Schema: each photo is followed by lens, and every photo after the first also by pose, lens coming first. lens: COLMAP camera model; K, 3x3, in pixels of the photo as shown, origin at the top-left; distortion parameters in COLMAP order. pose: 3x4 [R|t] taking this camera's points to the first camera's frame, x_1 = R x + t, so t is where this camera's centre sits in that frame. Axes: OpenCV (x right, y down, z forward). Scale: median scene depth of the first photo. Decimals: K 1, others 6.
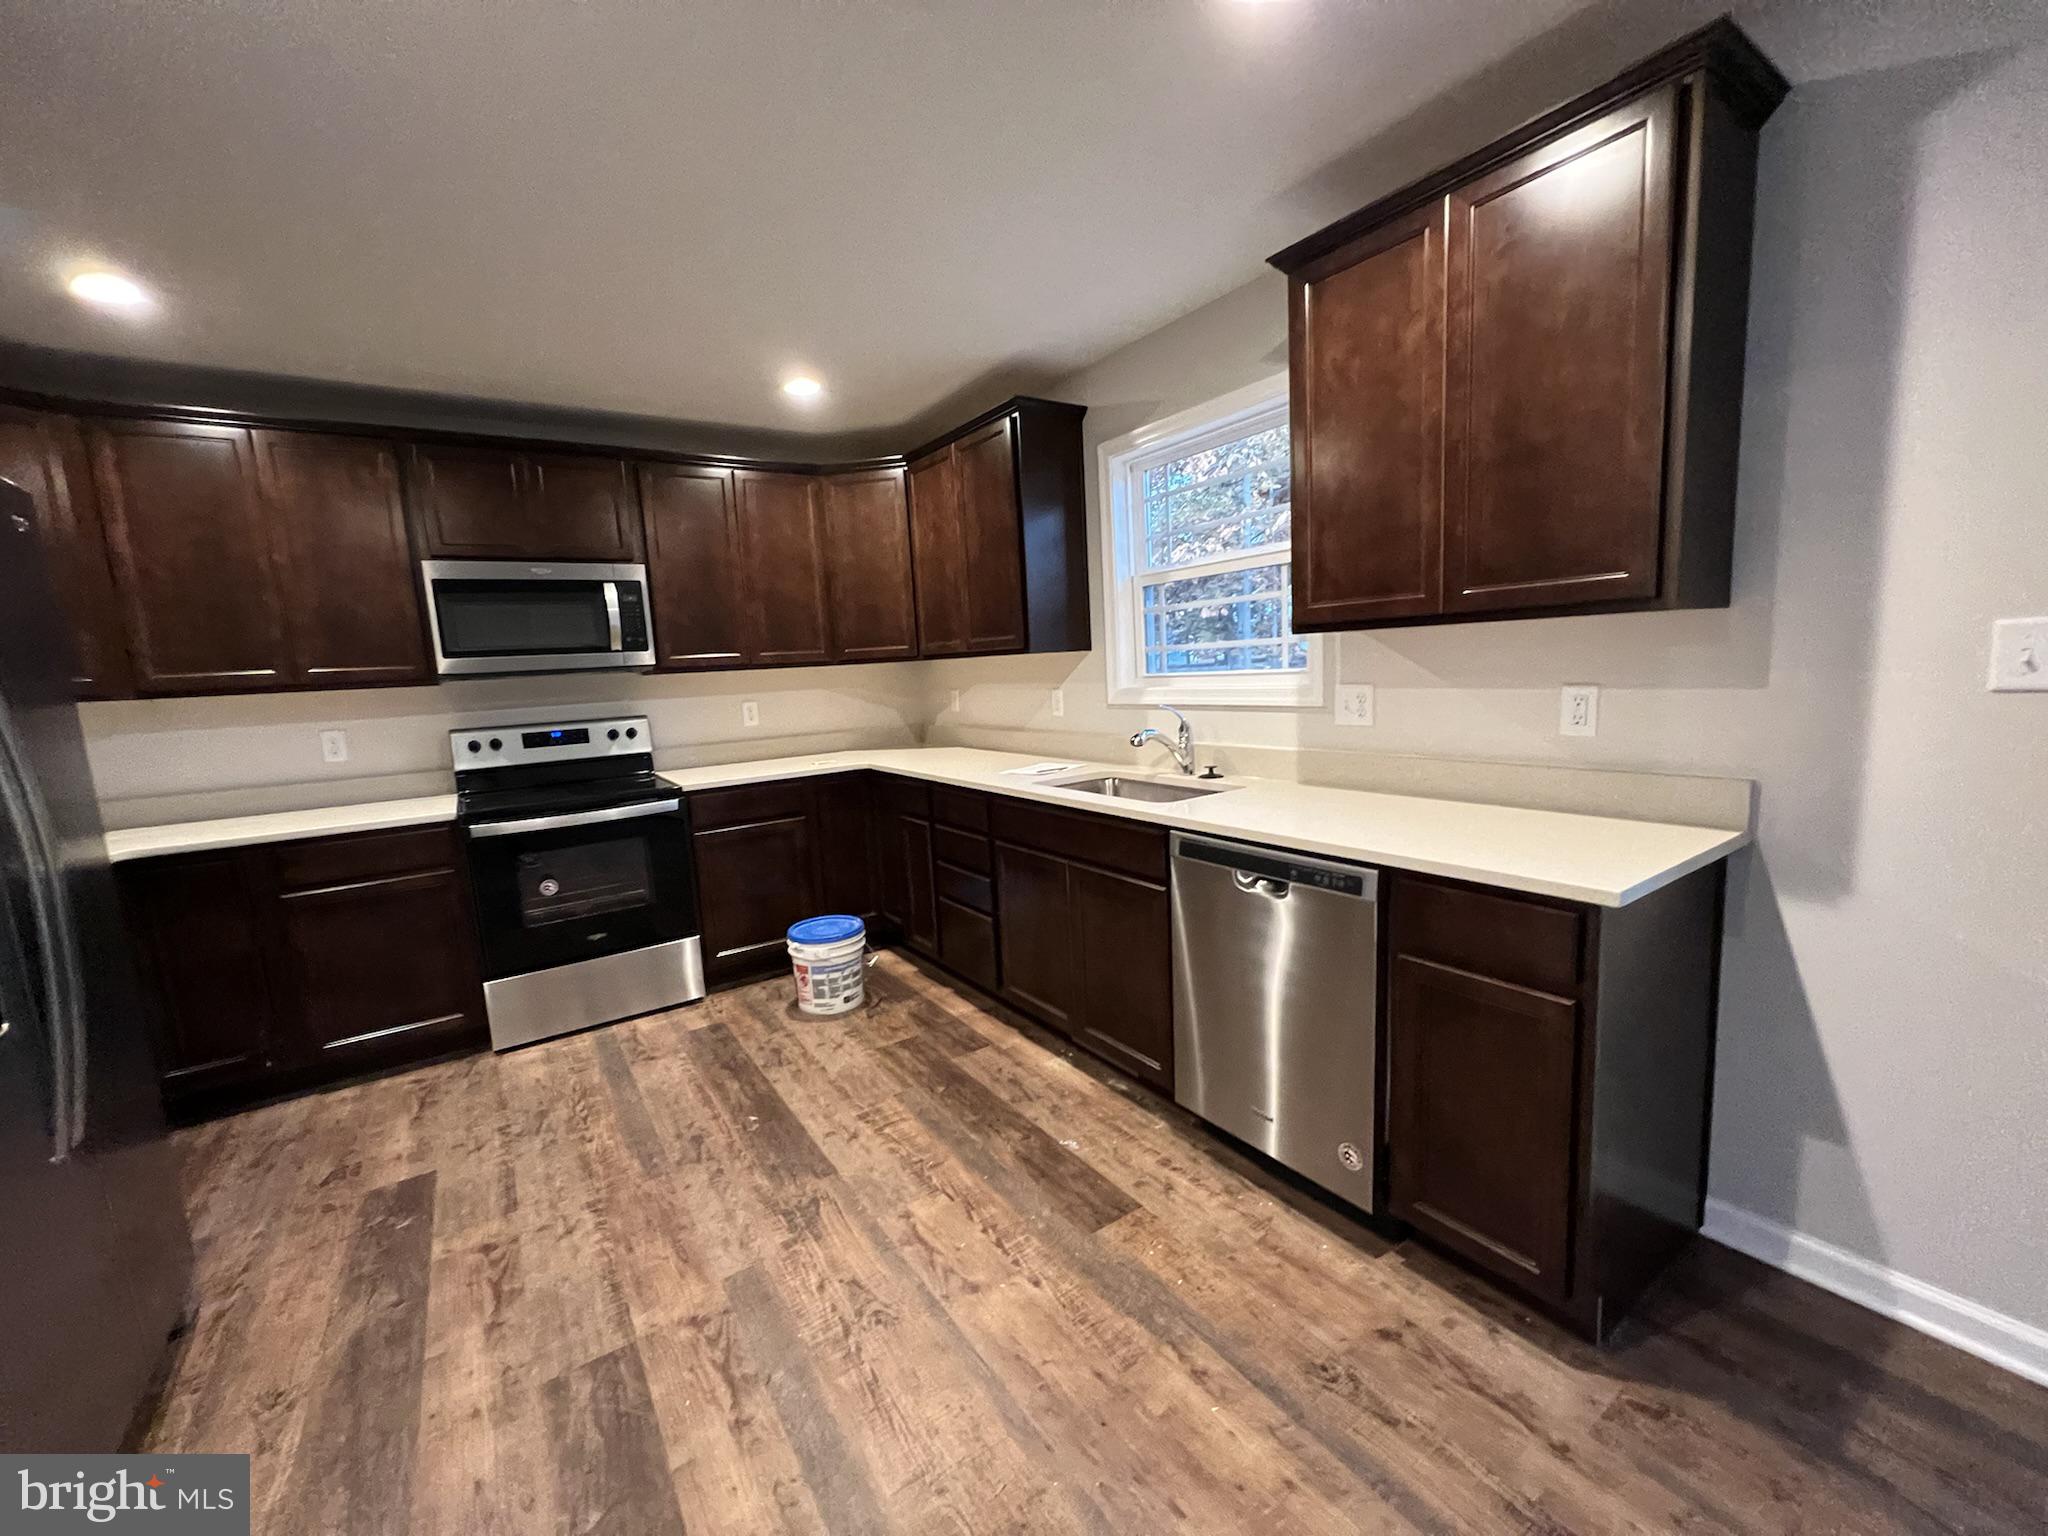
lens RADIAL K [[822.6, 0, 1017.3], [0, 822.6, 773.5], [0, 0, 1]] dist [-0.001498, 0.000802]
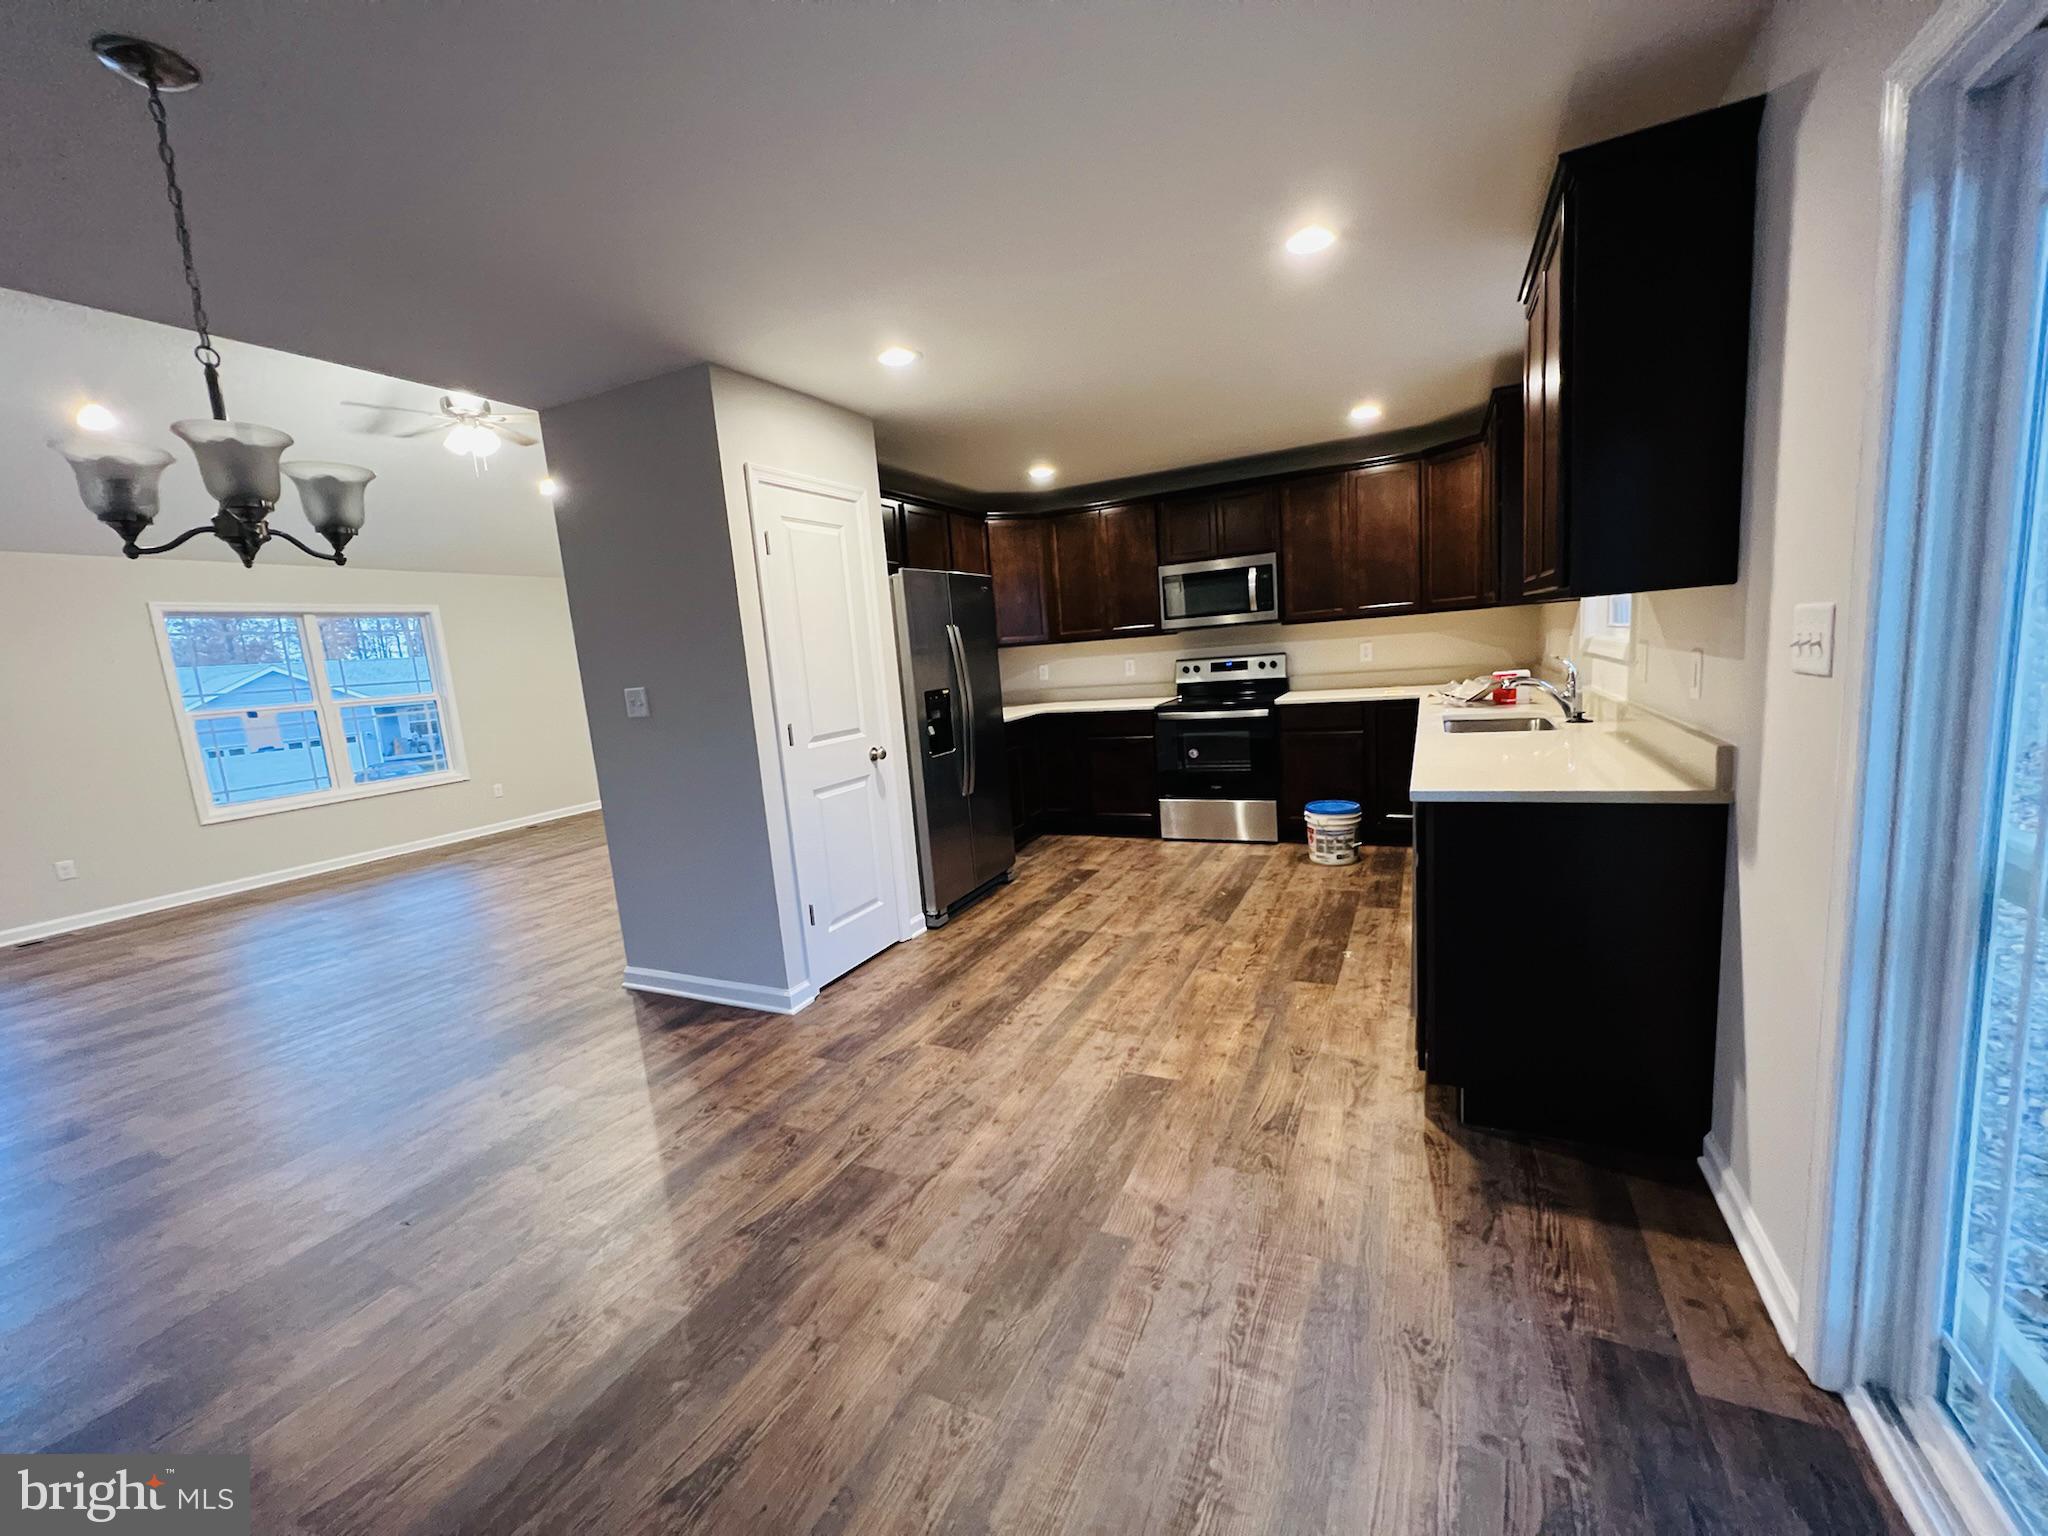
lens RADIAL K [[822.6, 0, 1018.5], [0, 822.6, 775.3], [0, 0, 1]] dist [-0.001498, 0.000802]
pose [[0.497741, 0.145161, -0.855092, 1.010437], [-0.064211, 0.989357, 0.130577, -0.024835], [0.864945, -0.010087, 0.501765, -0.259852]]
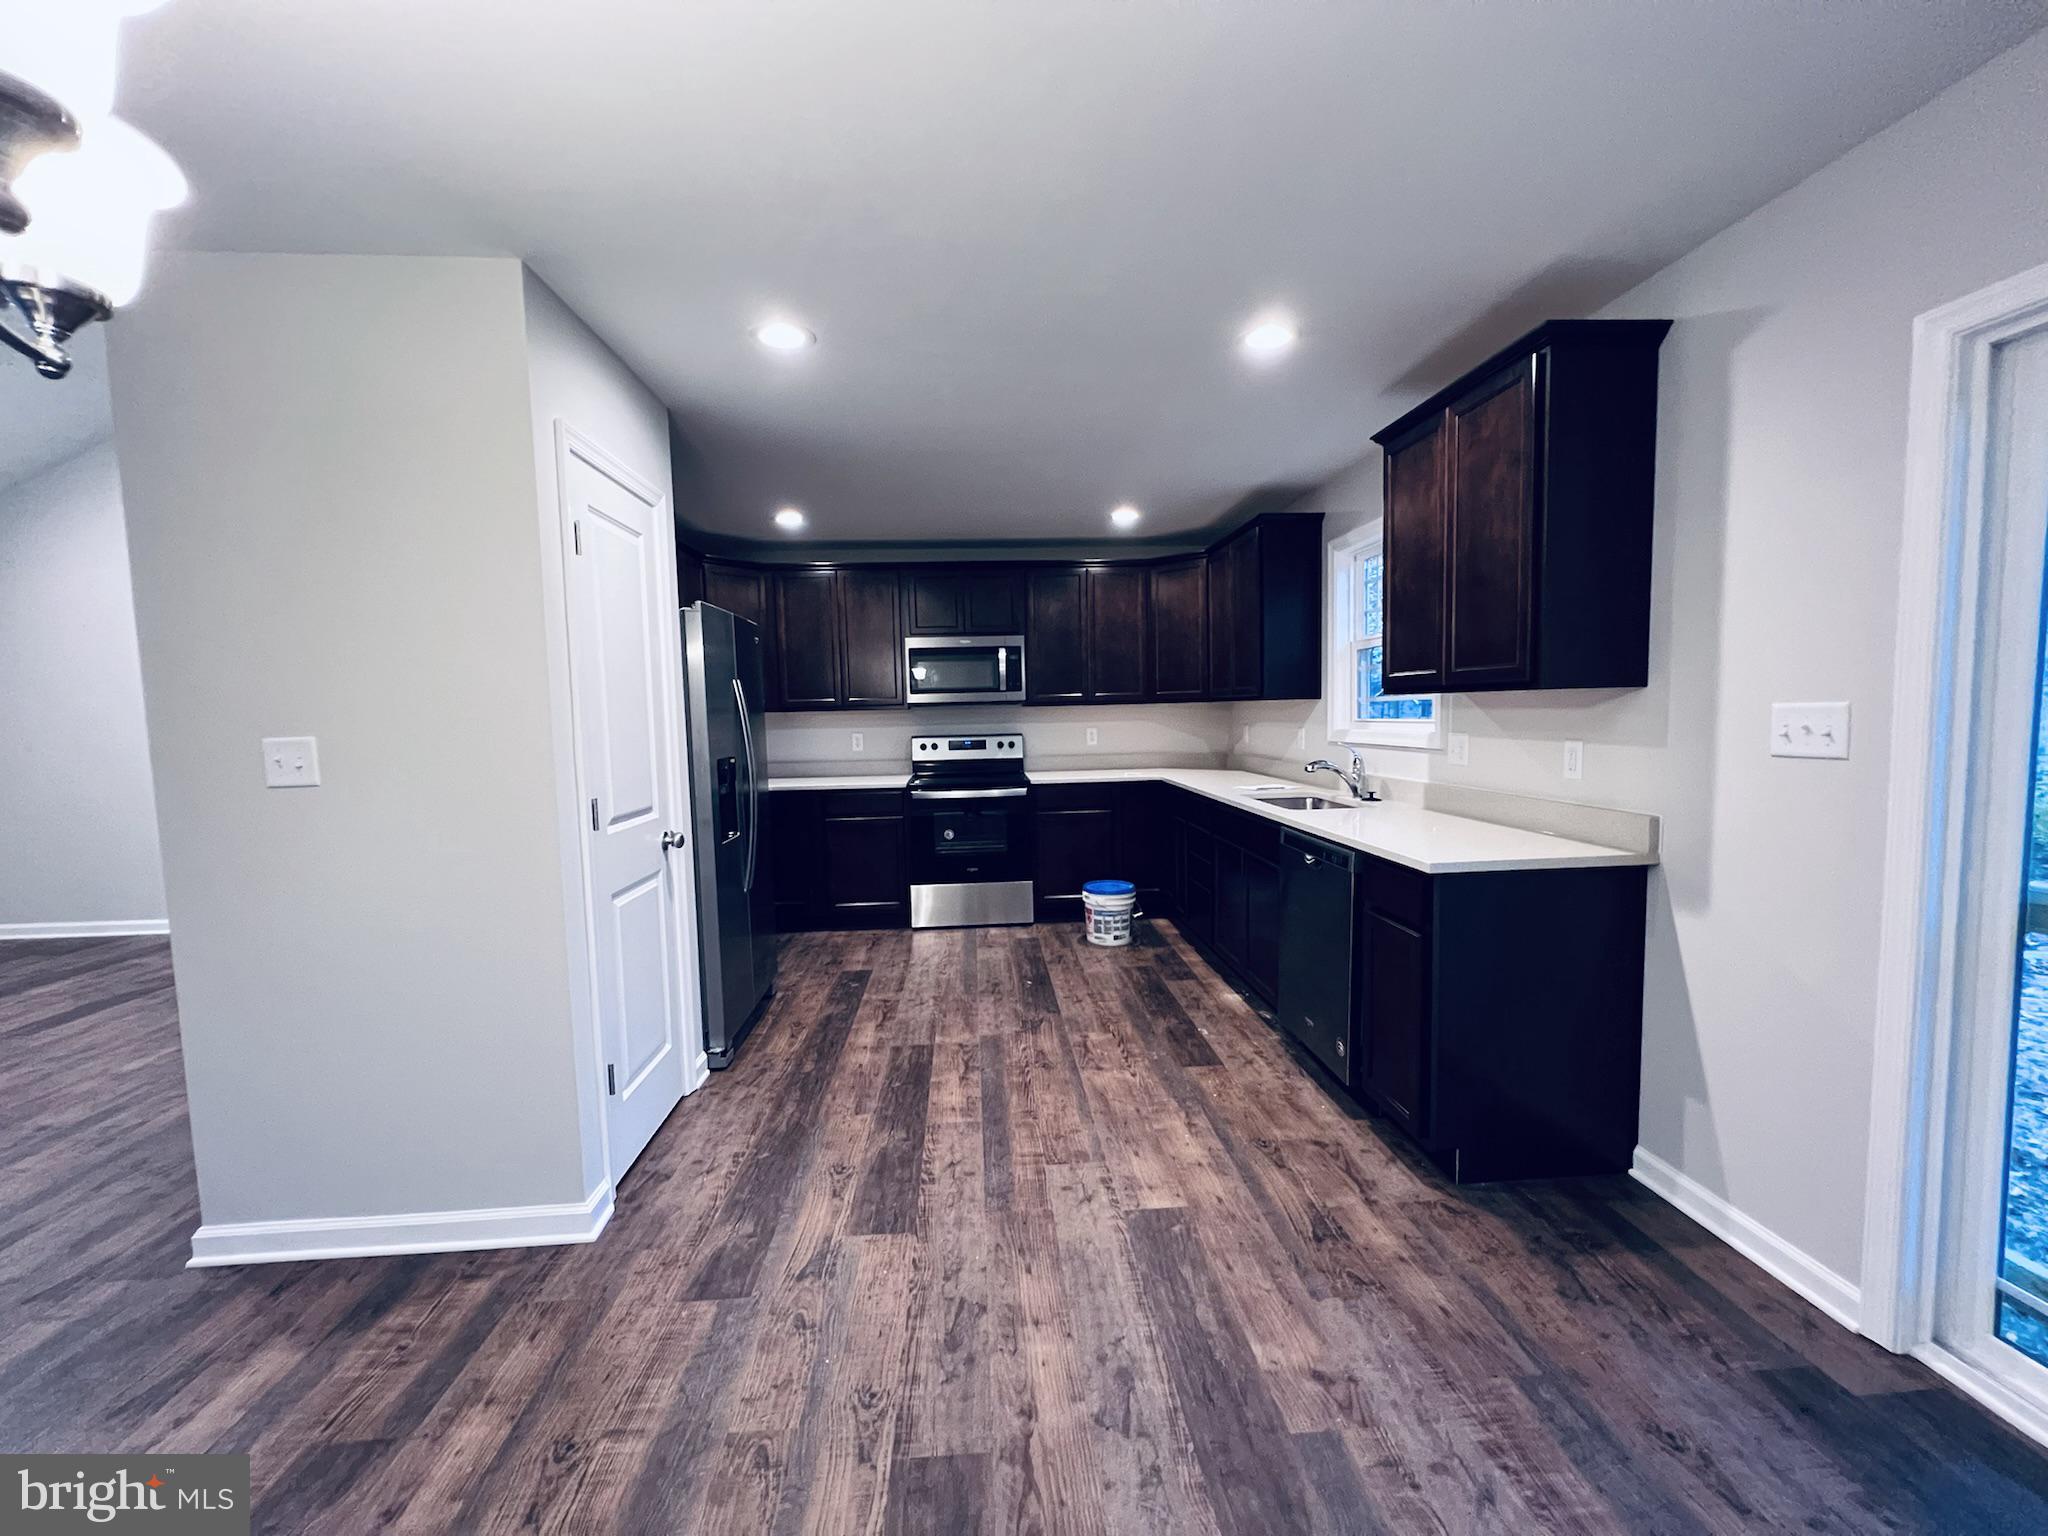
lens RADIAL K [[822.6, 0, 1018.9], [0, 822.6, 774.7], [0, 0, 1]] dist [-0.001498, 0.000802]
pose [[0.863826, 0.072570, -0.498537, 0.493117], [-0.090619, 0.995813, -0.012062, 0.037327], [0.495574, 0.055597, 0.866785, -0.492082]]
